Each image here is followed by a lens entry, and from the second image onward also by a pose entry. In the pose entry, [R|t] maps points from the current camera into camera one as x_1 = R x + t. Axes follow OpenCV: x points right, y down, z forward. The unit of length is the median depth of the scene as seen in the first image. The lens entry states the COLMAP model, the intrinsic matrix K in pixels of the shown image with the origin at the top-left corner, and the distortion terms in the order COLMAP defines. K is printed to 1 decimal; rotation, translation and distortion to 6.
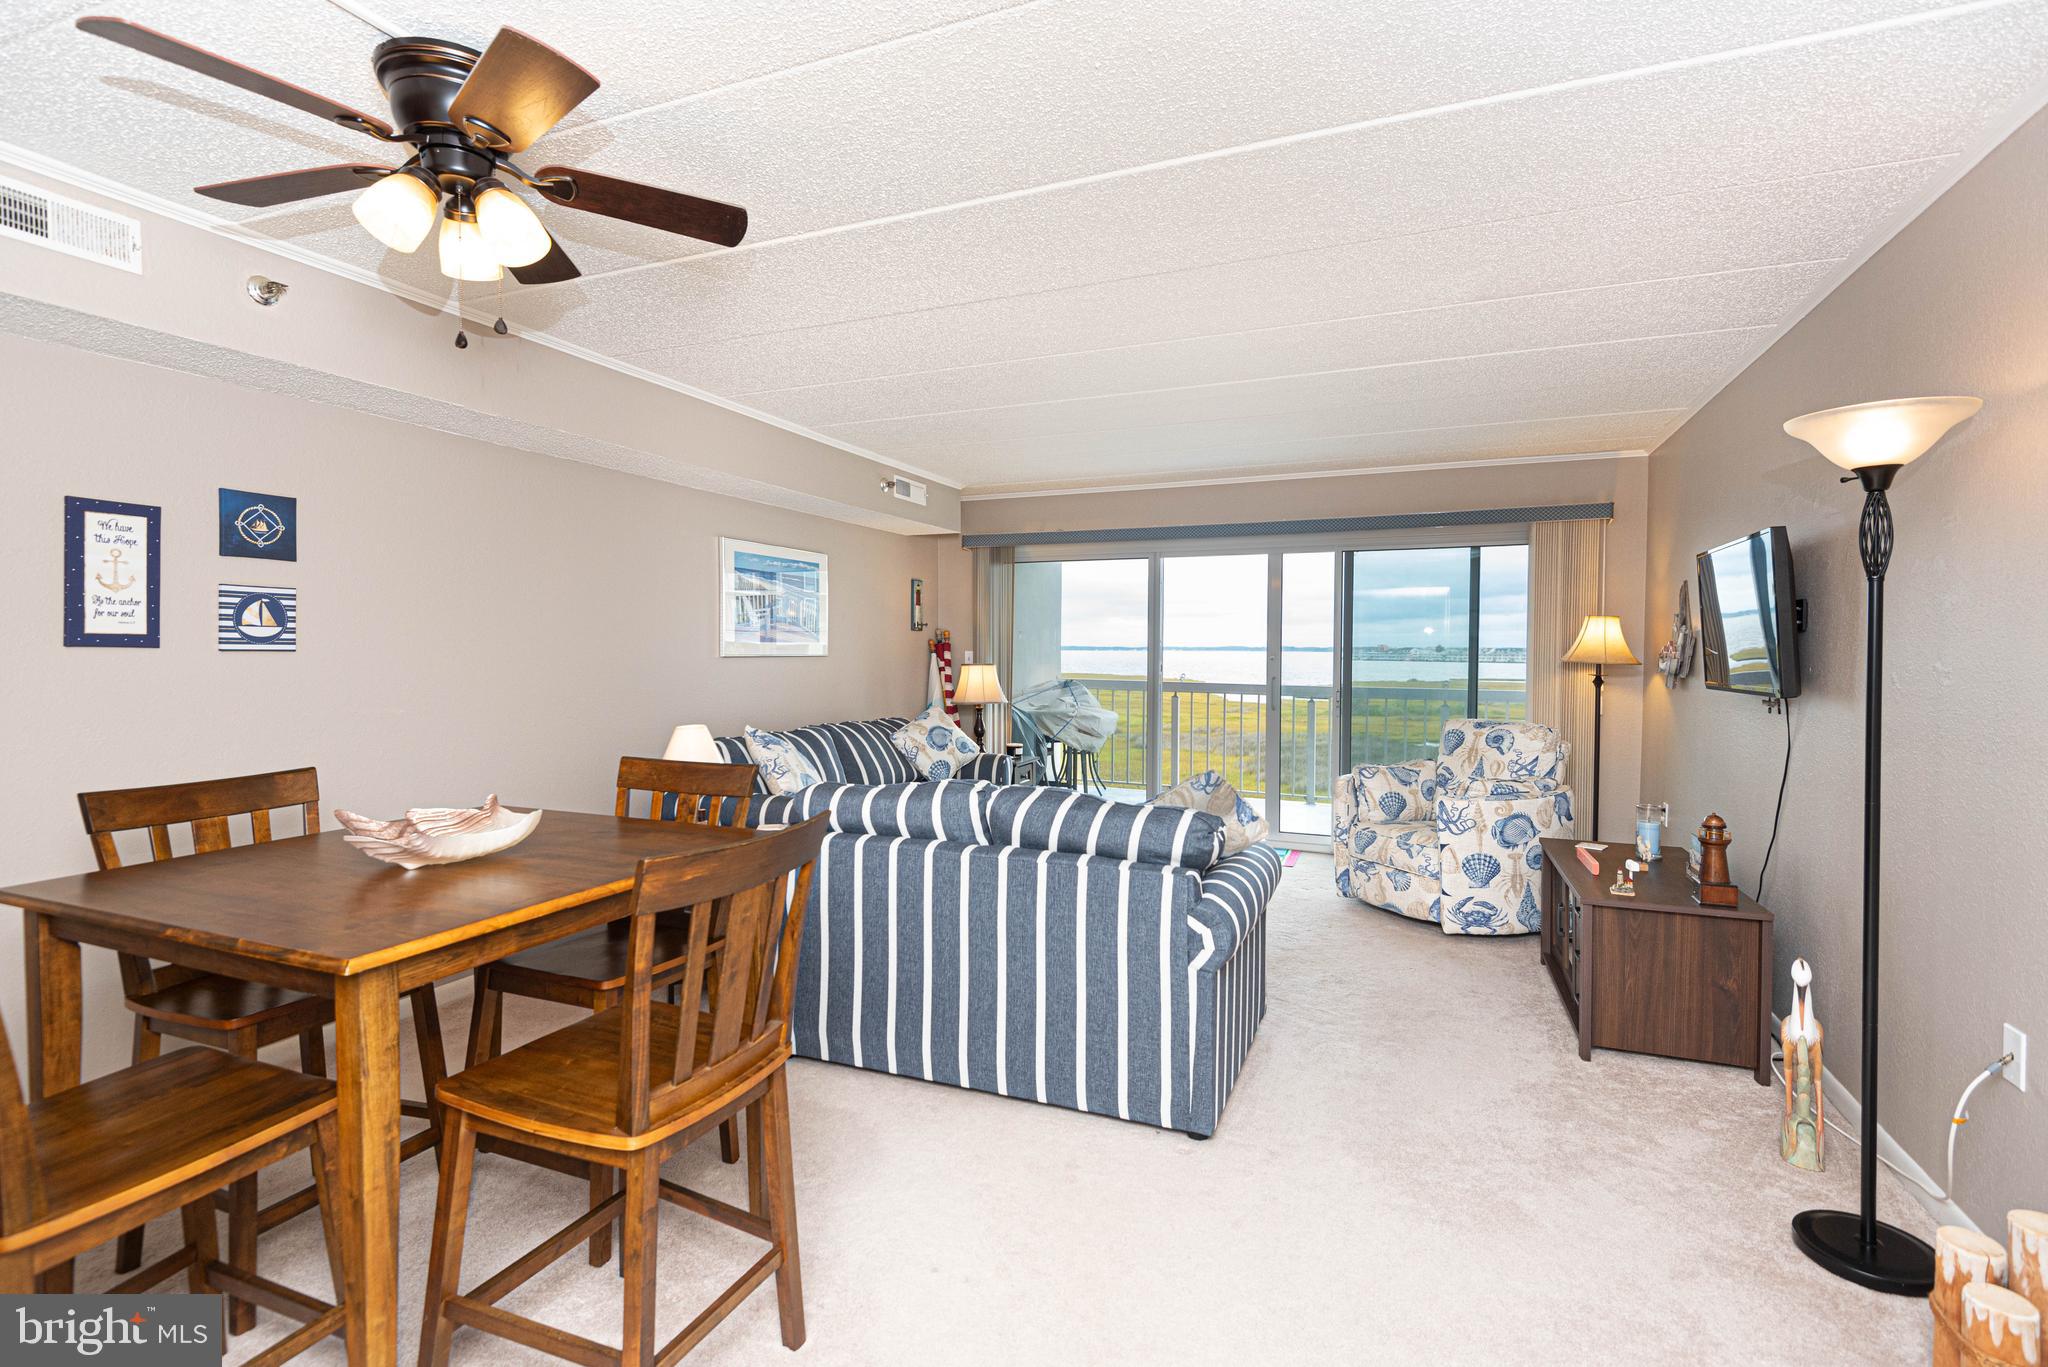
lens RADIAL K [[939.8, 0, 1022.5], [0, 939.8, 665.5], [0, 0, 1]] dist [0.021938, -0.015330]
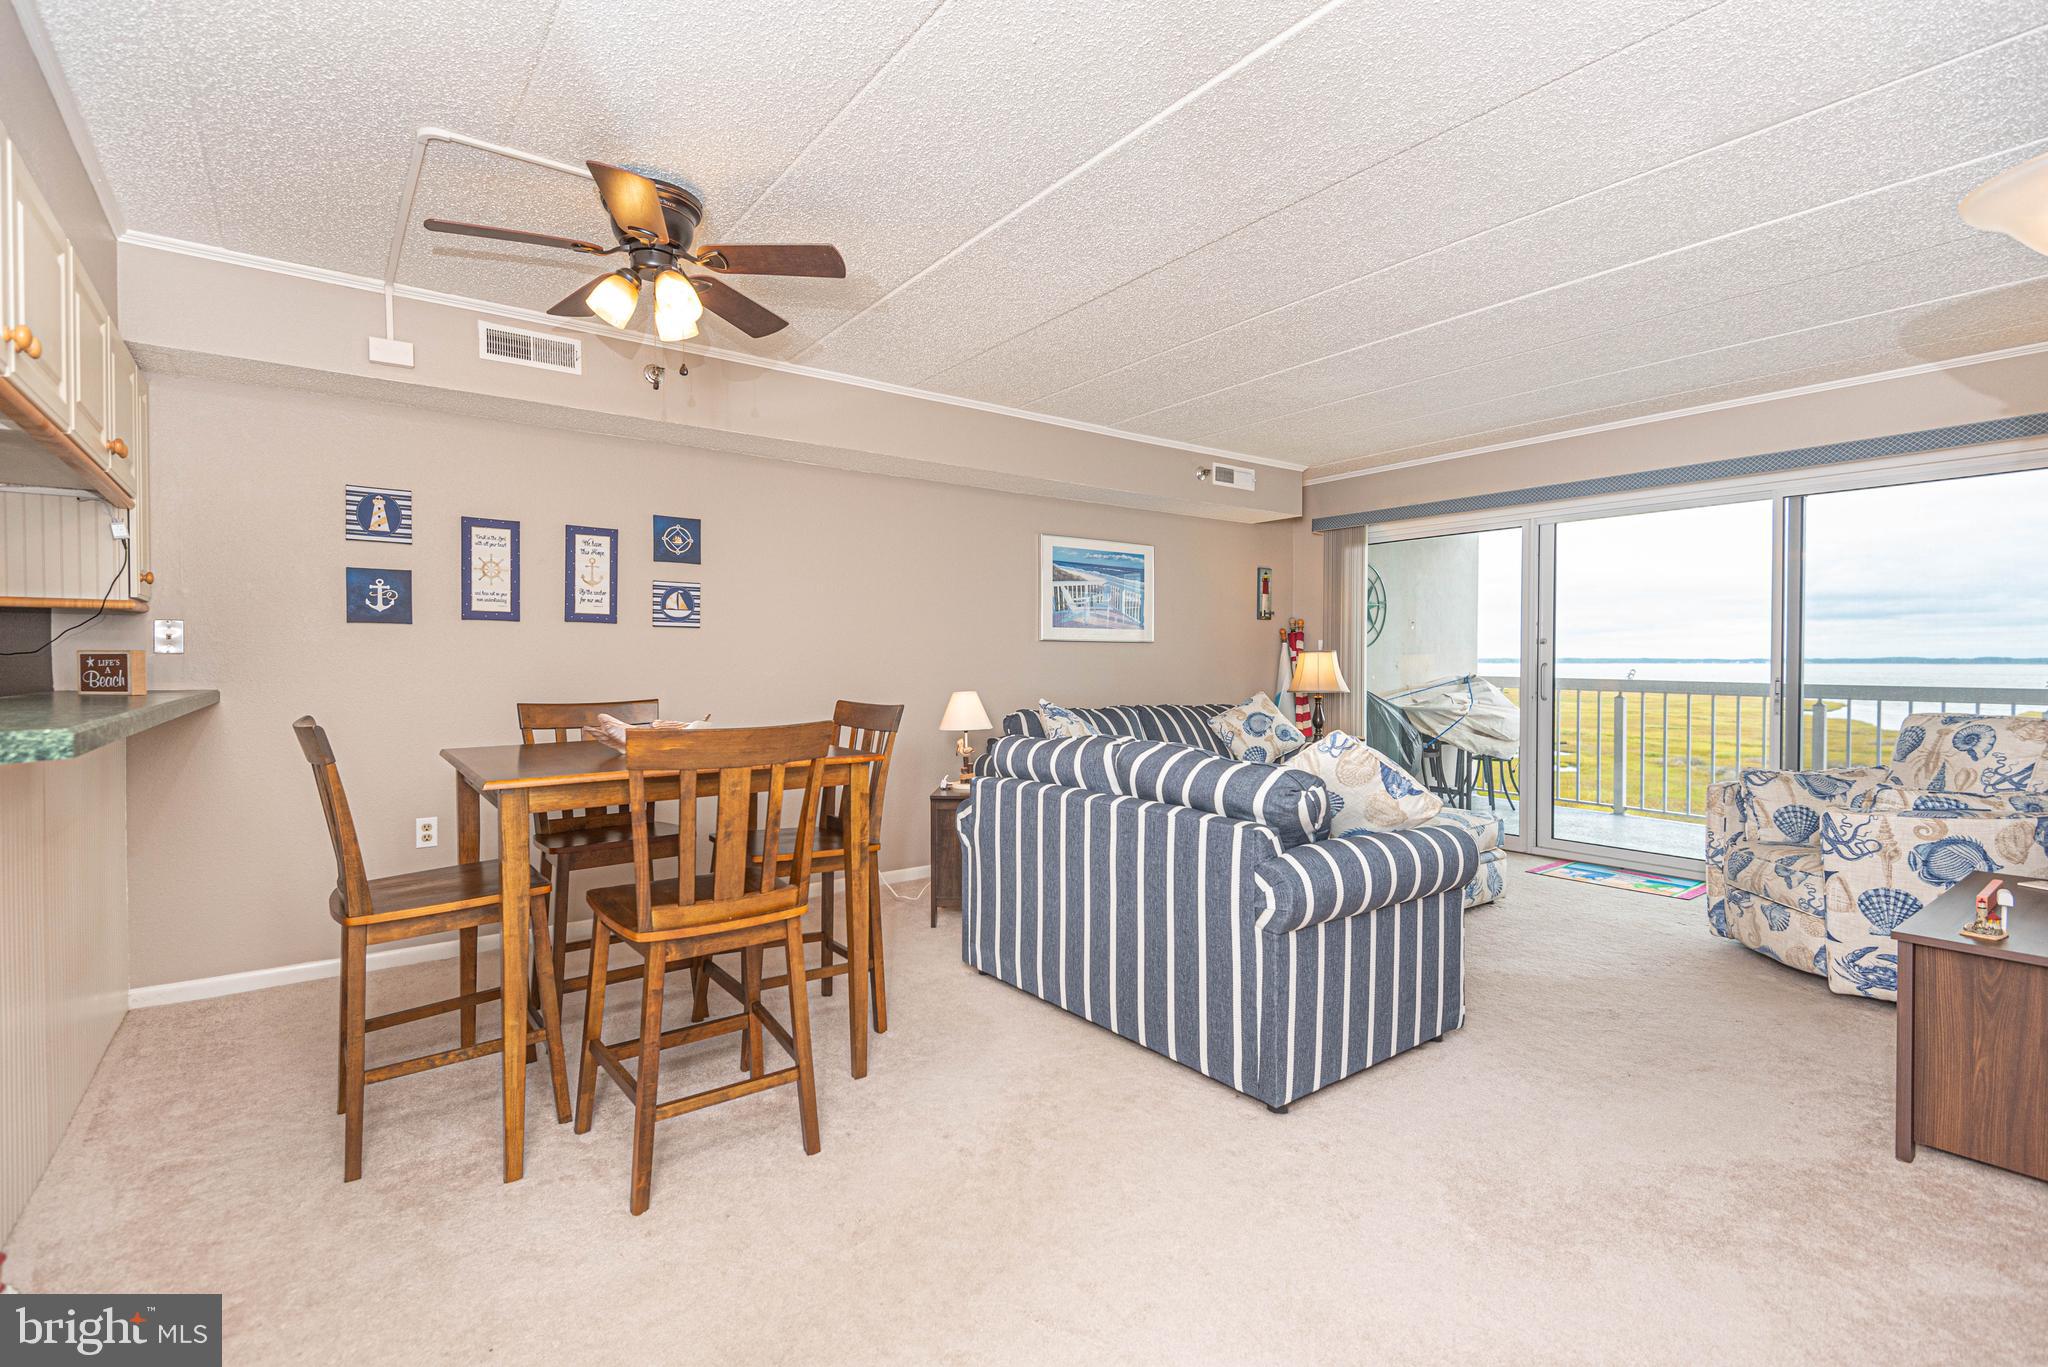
lens RADIAL K [[931.3, 0, 1005.7], [0, 931.3, 675.6], [0, 0, 1]] dist [0.015449, -0.015759]
pose [[0.857249, 0.007726, -0.514845, 0.354592], [-0.009358, 0.999956, -0.000575, 0.055280], [0.514818, 0.005311, 0.857283, 0.046982]]
